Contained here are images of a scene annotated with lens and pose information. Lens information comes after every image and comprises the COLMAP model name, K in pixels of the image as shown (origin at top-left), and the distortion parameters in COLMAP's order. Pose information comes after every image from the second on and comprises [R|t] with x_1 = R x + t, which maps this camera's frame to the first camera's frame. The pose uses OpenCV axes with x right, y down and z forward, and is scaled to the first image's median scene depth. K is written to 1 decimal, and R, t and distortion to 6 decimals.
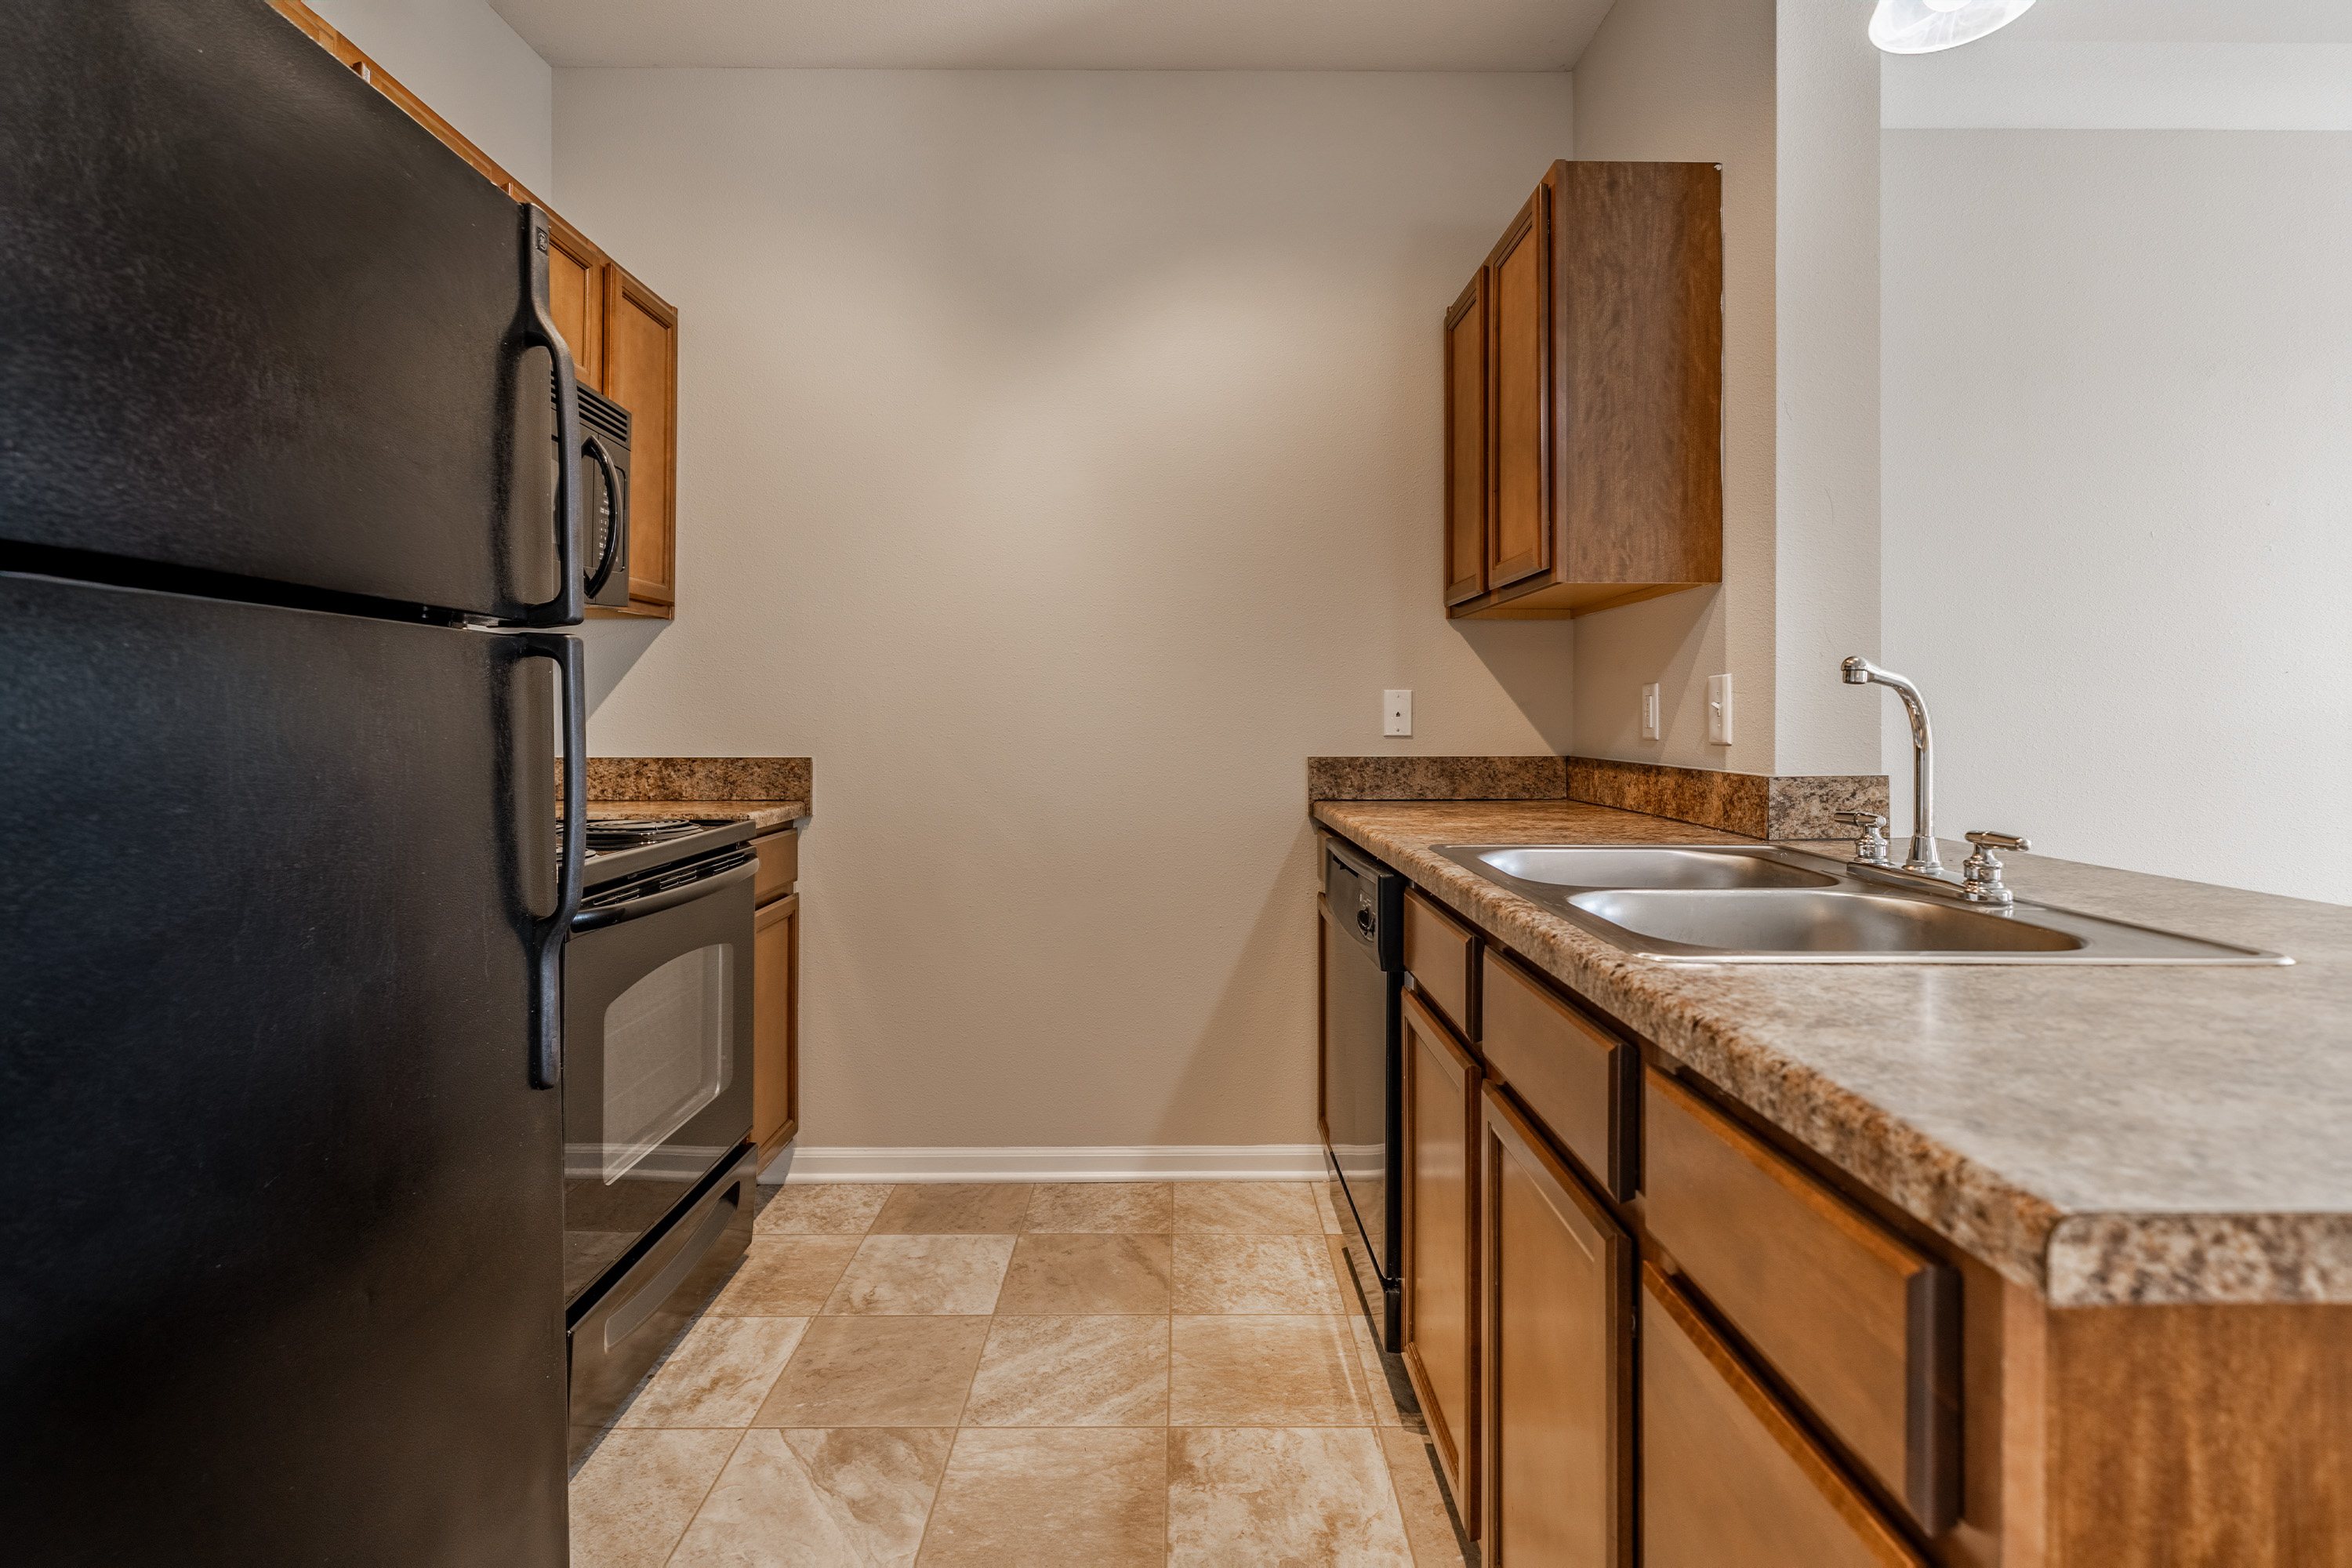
lens RADIAL K [[1139.7, 0, 1170.6], [0, 1139.7, 715.5], [0, 0, 1]] dist [-0.003616, -0.000168]
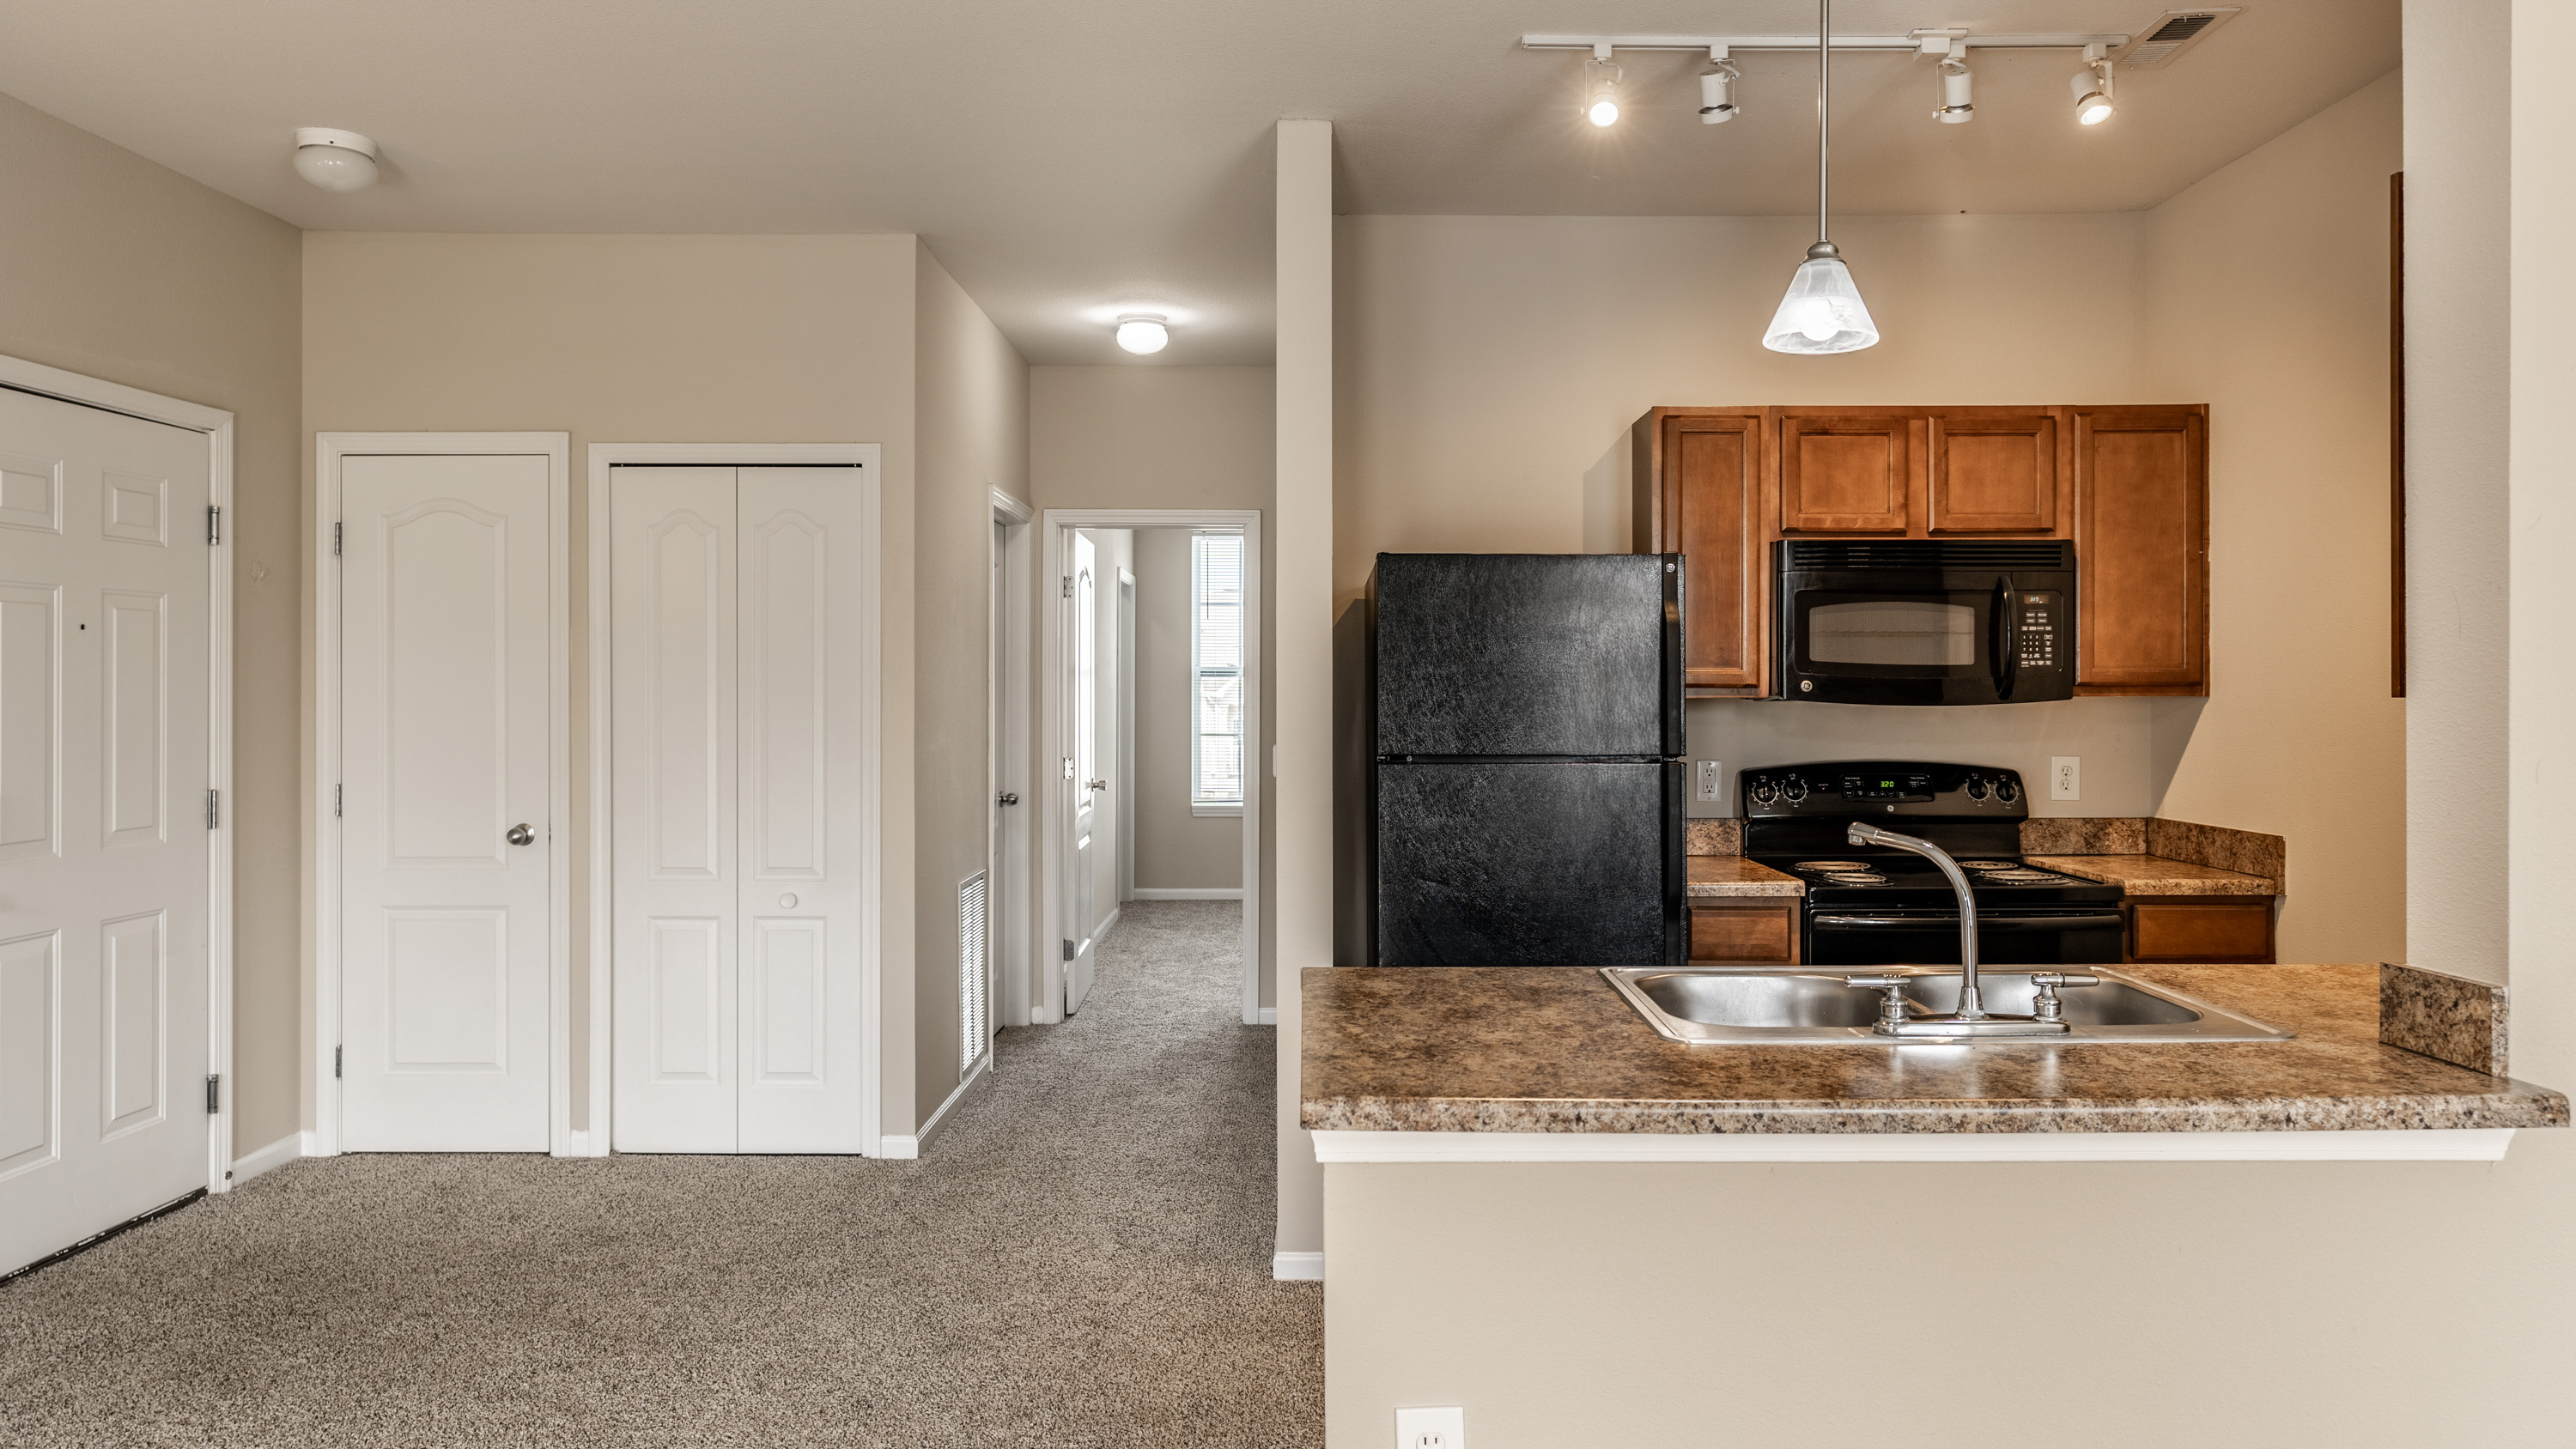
lens RADIAL K [[1655.6, 0, 1307.7], [0, 1655.6, 689.4], [0, 0, 1]] dist [0.001354, 0.005651]
pose [[-0.008325, -0.001853, -0.999964, 1.521710], [0.004945, 0.999986, -0.001894, -0.124113], [0.999953, -0.004961, -0.008316, 0.235346]]
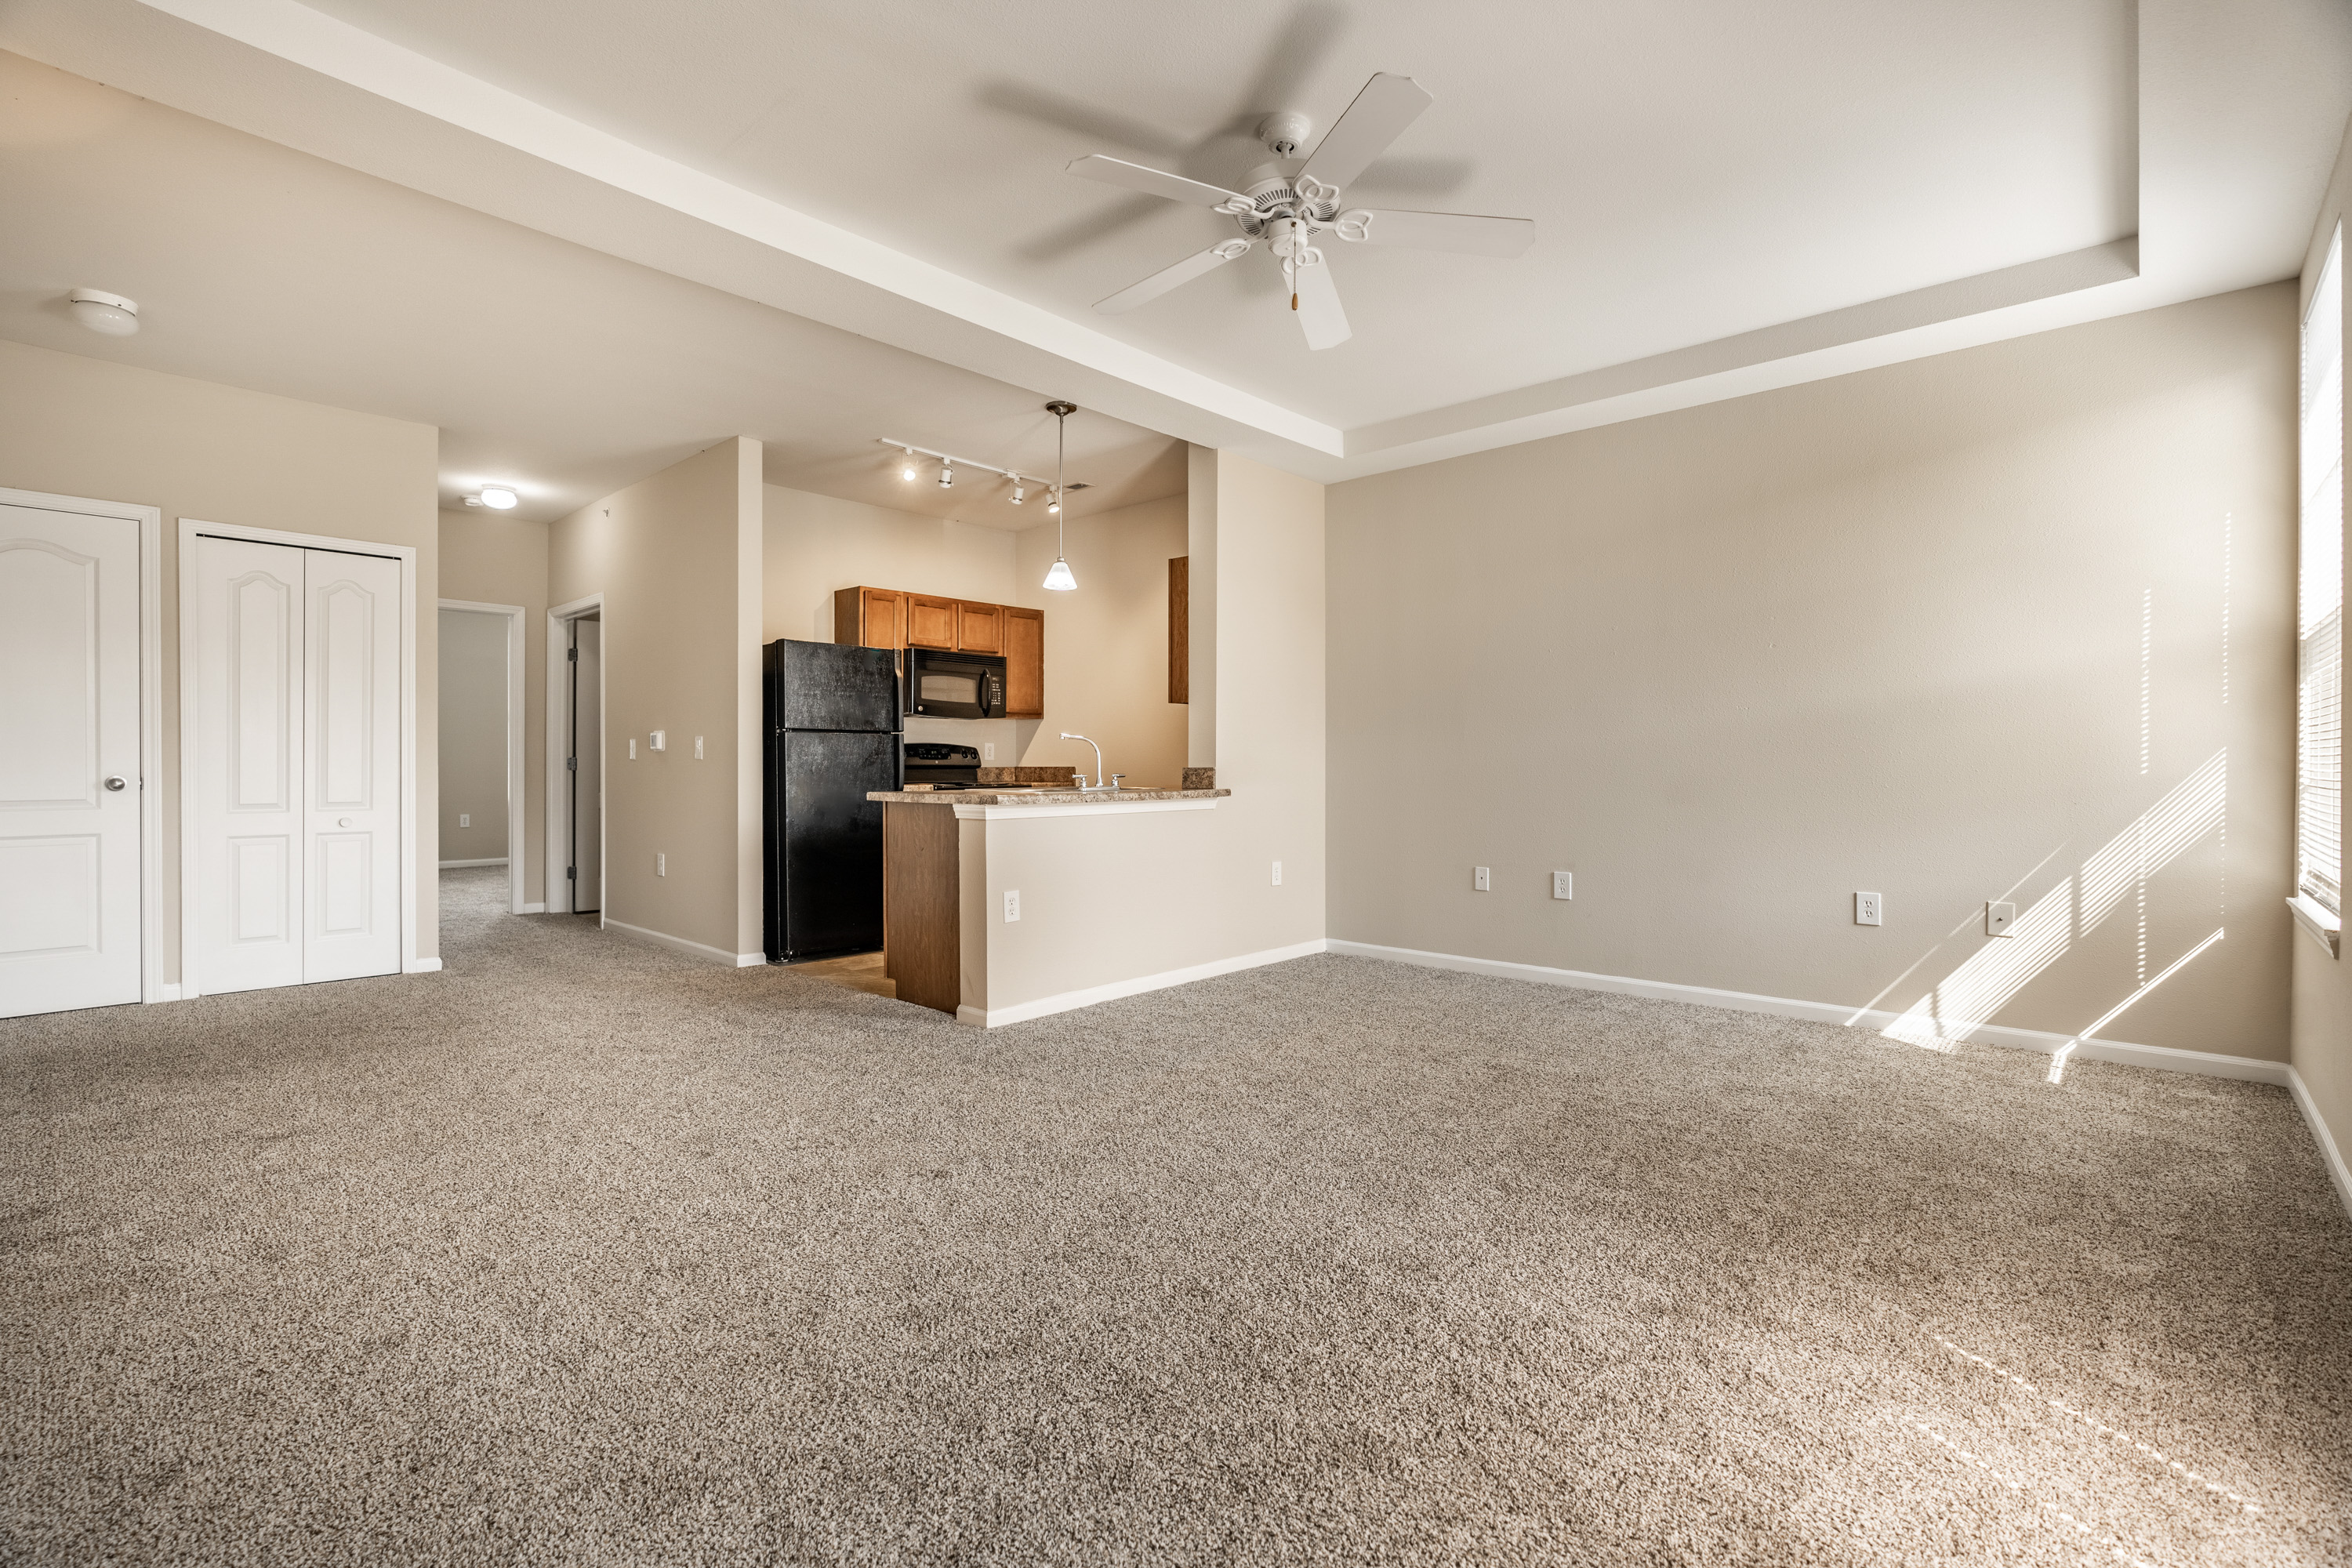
lens RADIAL K [[1058.4, 0, 1175.6], [0, 1058.4, 772.4], [0, 0, 1]] dist [-0.008367, 0.000689]
pose [[0.734501, 0.004385, -0.678594, 2.203931], [0.003606, 0.999940, 0.010365, 0.033880], [0.678598, -0.010060, 0.734441, -0.997430]]
